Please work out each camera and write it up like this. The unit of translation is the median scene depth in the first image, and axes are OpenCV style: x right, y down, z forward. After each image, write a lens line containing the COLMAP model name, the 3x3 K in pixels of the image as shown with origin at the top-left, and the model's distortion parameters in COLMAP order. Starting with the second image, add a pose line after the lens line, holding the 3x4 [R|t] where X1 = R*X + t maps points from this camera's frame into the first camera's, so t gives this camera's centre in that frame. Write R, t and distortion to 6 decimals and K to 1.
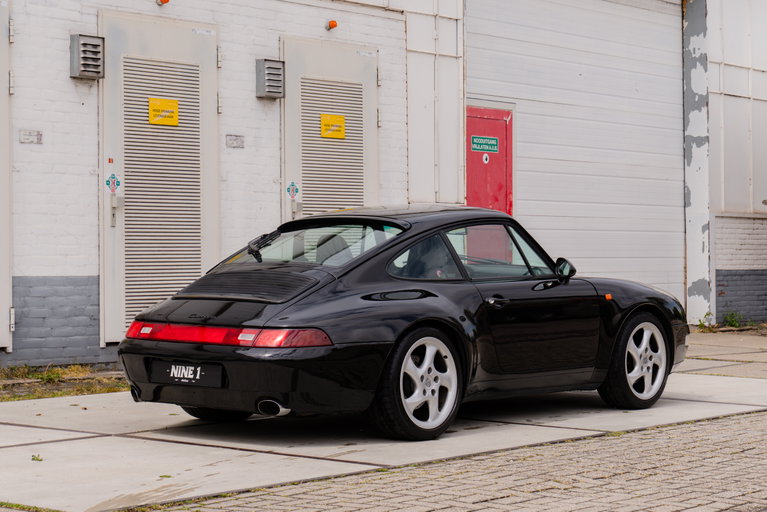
lens RADIAL K [[1708.3, 0, 383.5], [0, 1708.3, 256.0], [0, 0, 1]] dist [-0.010294, 0.013039]
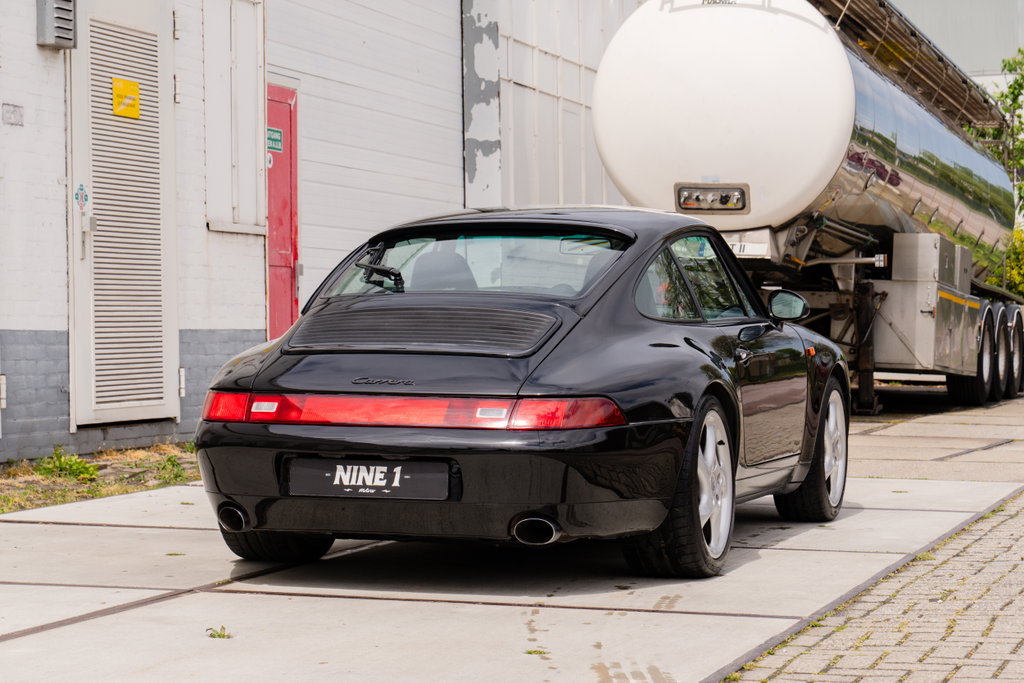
lens RADIAL K [[2363.1, 0, 509.8], [0, 2363.1, 295.7], [0, 0, 1]] dist [-0.029520, 0.200877]
pose [[0.933436, 0.002248, 0.358736, -0.226527], [0.003281, 0.999885, -0.014803, 0.011550], [-0.358728, 0.014995, 0.933322, 0.142602]]
